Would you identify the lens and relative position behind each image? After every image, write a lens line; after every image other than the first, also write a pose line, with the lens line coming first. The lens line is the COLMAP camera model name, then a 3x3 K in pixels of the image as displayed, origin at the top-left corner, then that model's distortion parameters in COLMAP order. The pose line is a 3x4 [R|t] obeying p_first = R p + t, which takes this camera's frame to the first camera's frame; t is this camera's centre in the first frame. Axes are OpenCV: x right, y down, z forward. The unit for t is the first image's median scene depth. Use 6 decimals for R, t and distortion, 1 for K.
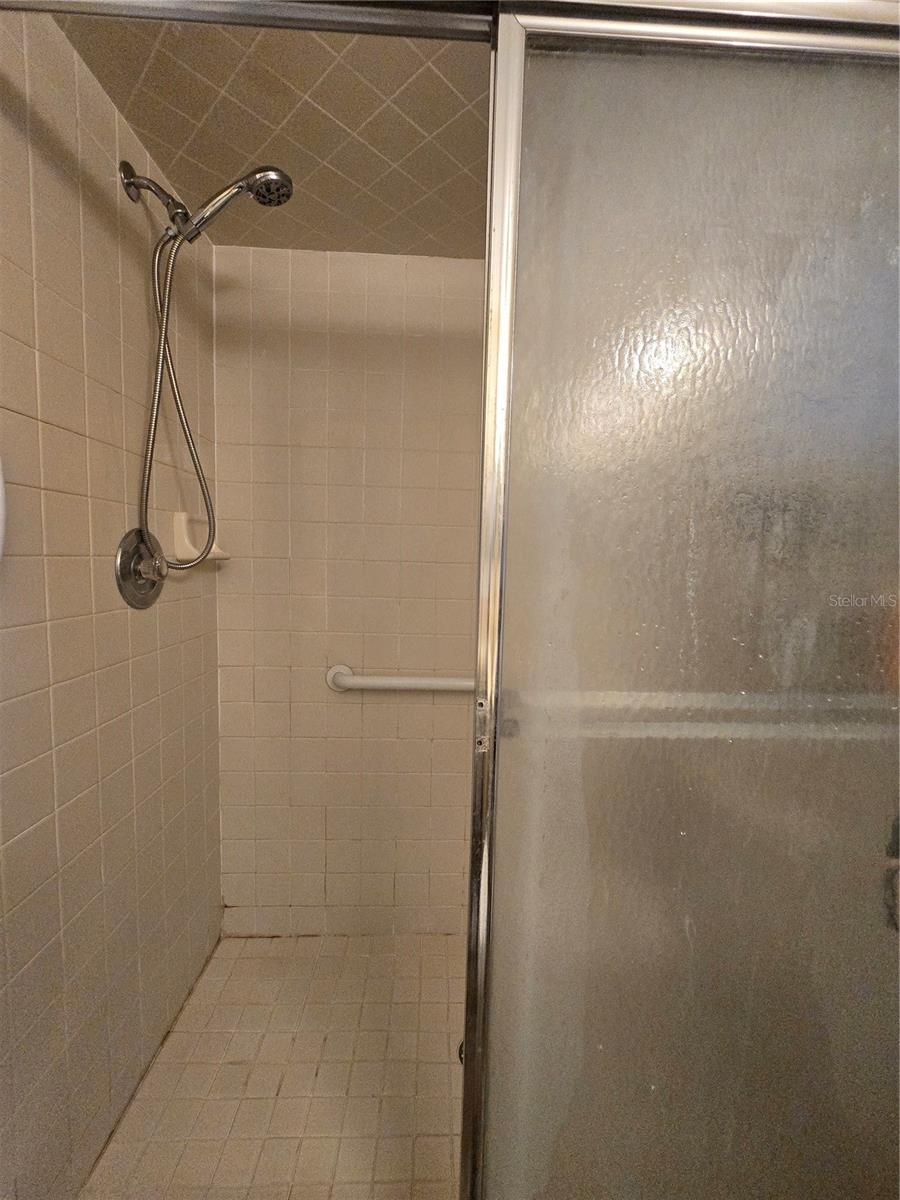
lens RADIAL K [[487.4, 0, 454.5], [0, 487.4, 601.2], [0, 0, 1]] dist [-0.001665, 0.000222]
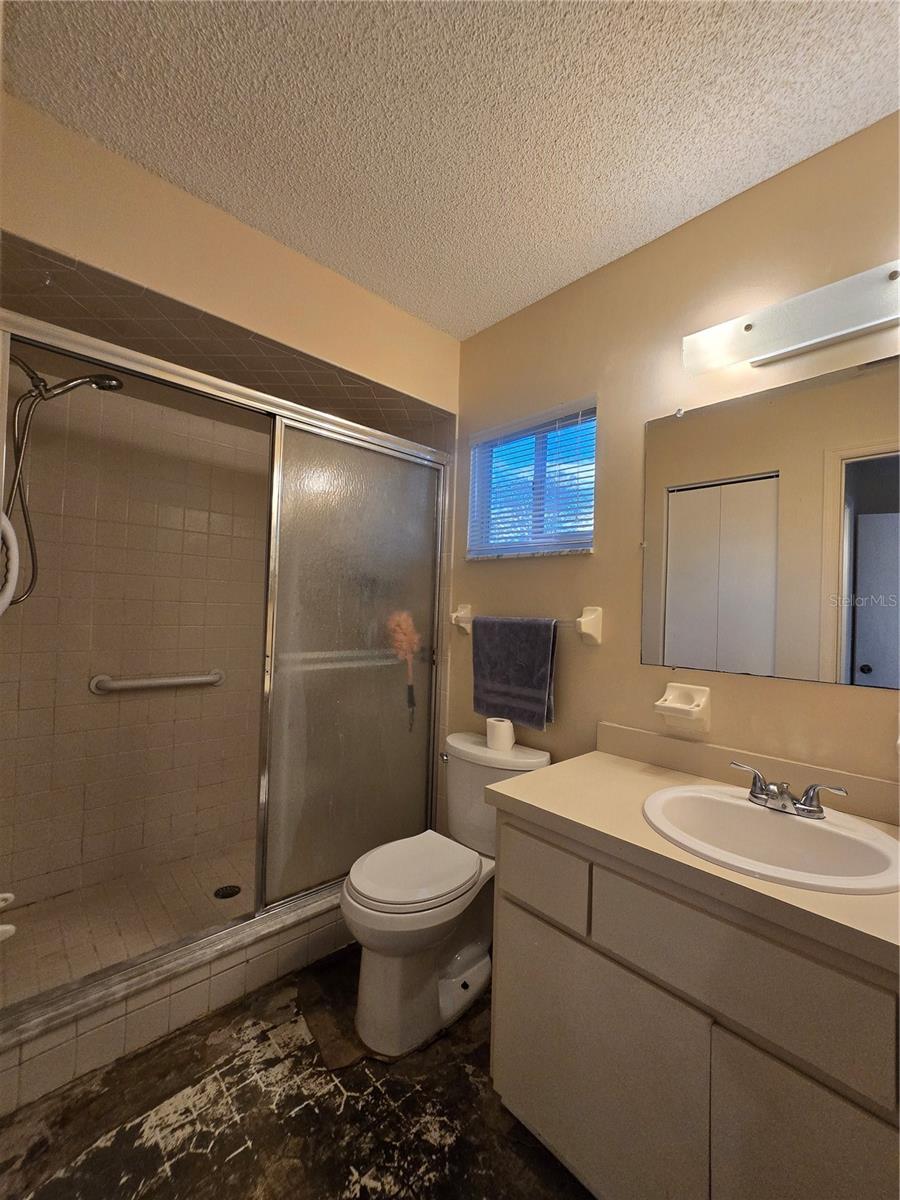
lens RADIAL K [[487.4, 0, 454.5], [0, 487.4, 601.2], [0, 0, 1]] dist [-0.001665, 0.000222]
pose [[0.757494, 0.012838, 0.652716, -0.814956], [0.039217, 0.997106, -0.065123, 0.111879], [-0.651664, 0.074927, 0.754798, -1.501361]]
